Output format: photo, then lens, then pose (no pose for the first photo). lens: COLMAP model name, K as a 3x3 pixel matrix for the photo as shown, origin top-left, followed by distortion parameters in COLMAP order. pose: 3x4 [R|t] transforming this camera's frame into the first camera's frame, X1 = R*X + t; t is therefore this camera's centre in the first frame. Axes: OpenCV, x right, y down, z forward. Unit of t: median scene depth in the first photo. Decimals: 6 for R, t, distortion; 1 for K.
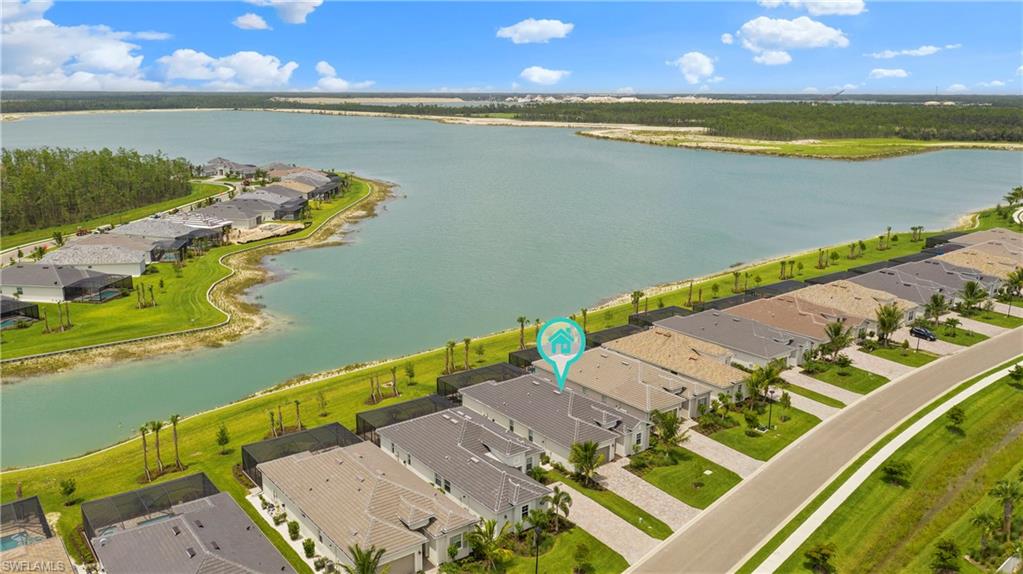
lens RADIAL K [[821.7, 0, 517.6], [0, 821.7, 289.3], [0, 0, 1]] dist [-0.015133, 0.006208]
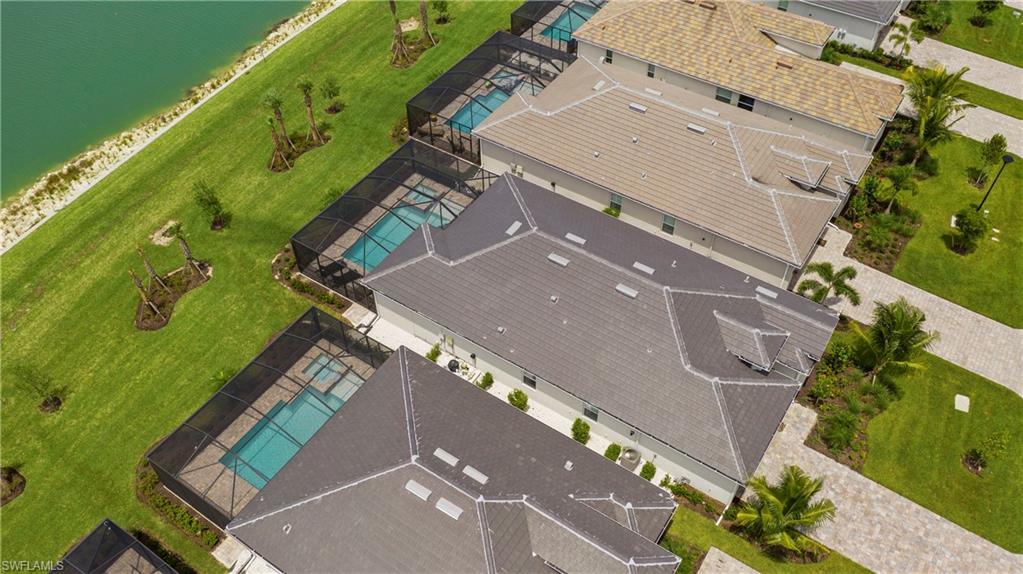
lens RADIAL K [[821.7, 0, 512.3], [0, 821.7, 289.9], [0, 0, 1]] dist [-0.015133, 0.006208]
pose [[0.948181, -0.242285, 0.205552, -0.069130], [0.087679, 0.821337, 0.563665, -0.086128], [-0.305395, -0.516434, 0.800019, 0.503351]]
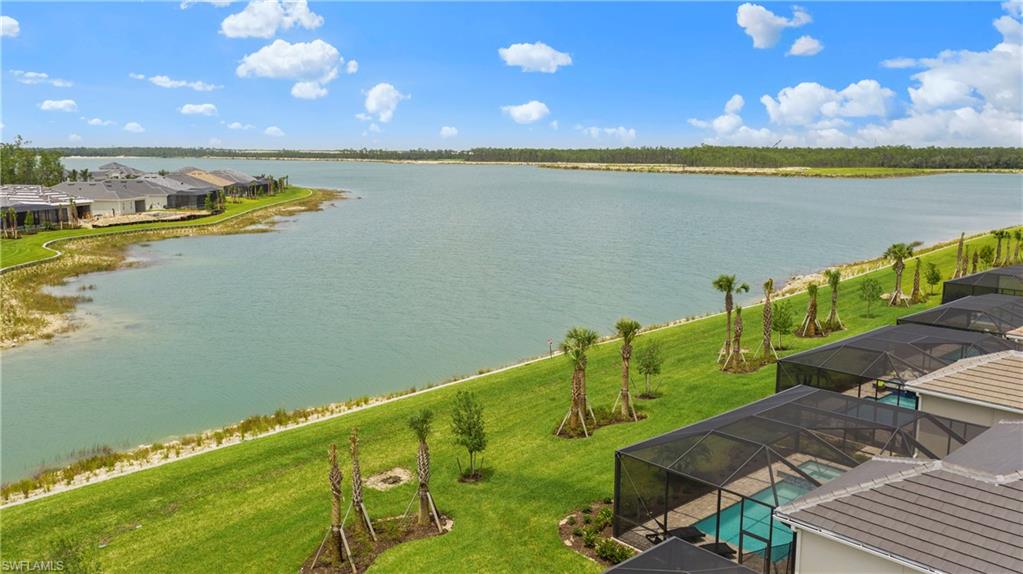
lens RADIAL K [[821.7, 0, 511.4], [0, 821.7, 286.5], [0, 0, 1]] dist [-0.015133, 0.006208]
pose [[0.997885, -0.014439, 0.063383, -0.118675], [0.019169, 0.997024, -0.074669, 0.064829], [-0.062117, 0.075726, 0.995192, 0.637876]]
